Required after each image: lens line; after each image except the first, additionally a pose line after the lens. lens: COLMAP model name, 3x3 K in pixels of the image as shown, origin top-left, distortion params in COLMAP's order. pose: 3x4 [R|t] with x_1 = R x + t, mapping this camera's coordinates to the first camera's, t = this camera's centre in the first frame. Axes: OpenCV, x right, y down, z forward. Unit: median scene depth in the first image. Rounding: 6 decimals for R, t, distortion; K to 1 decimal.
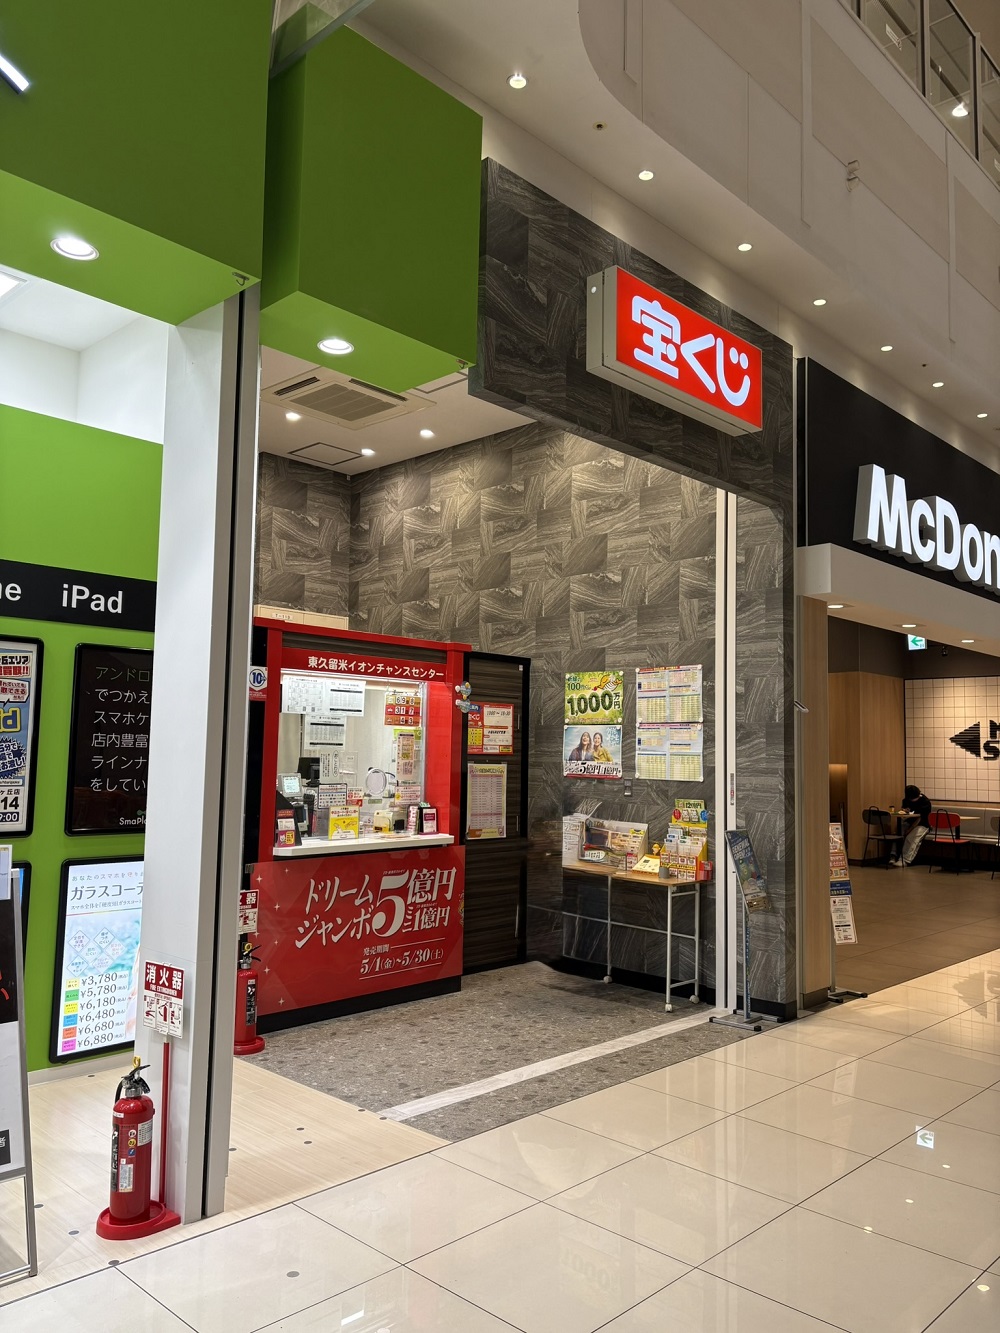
lens RADIAL K [[1013.5, 0, 498.3], [0, 1013.5, 665.9], [0, 0, 1]] dist [-0.009829, -0.006077]
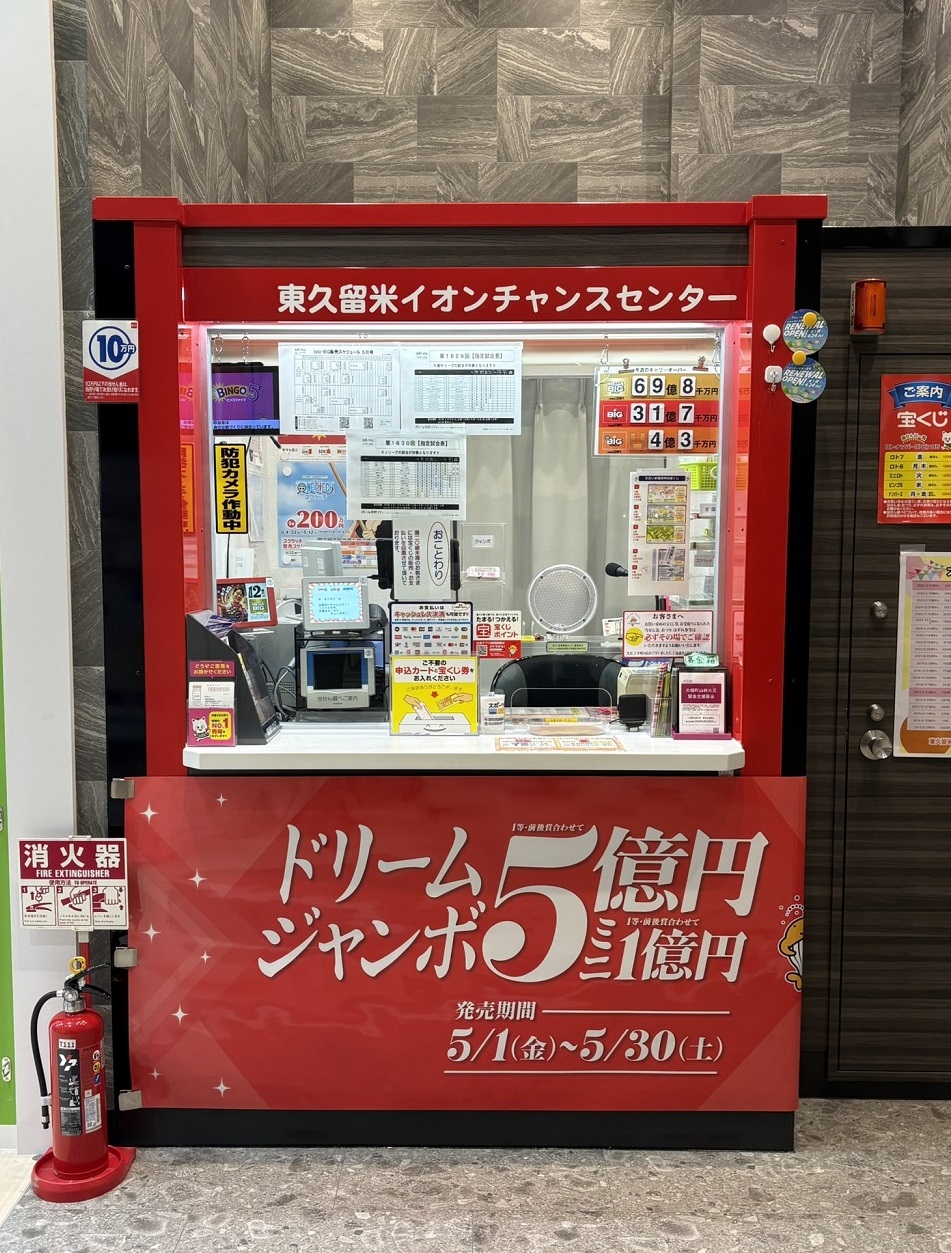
lens RADIAL K [[1276.1, 0, 455.6], [0, 1276.1, 679.6], [0, 0, 1]] dist [0.048748, 0.000000]
pose [[0.675617, 0.062811, -0.734572, 0.236750], [0.073526, 0.985657, 0.151904, 0.070343], [0.733577, -0.156639, 0.661309, 0.667585]]
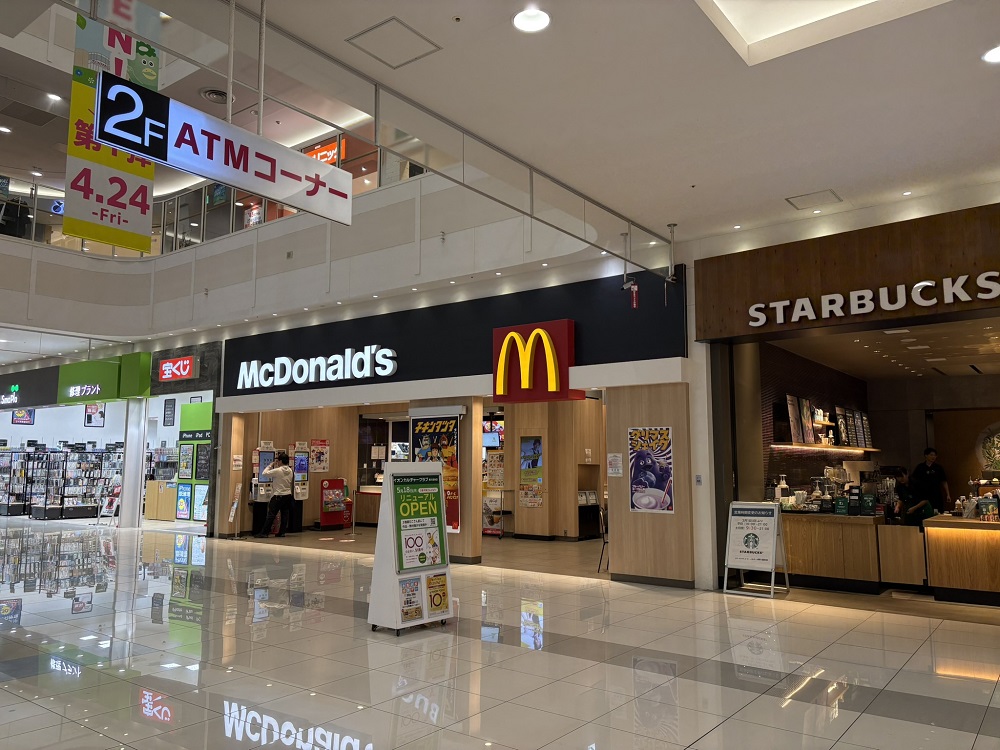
lens RADIAL K [[760.3, 0, 499.3], [0, 760.3, 373.8], [0, 0, 1]] dist [-0.009829, -0.006077]
pose [[0.119244, -0.135656, -0.983554, 3.072003], [0.085915, 0.988316, -0.125896, 0.207117], [0.989141, -0.069490, 0.129506, 1.692042]]
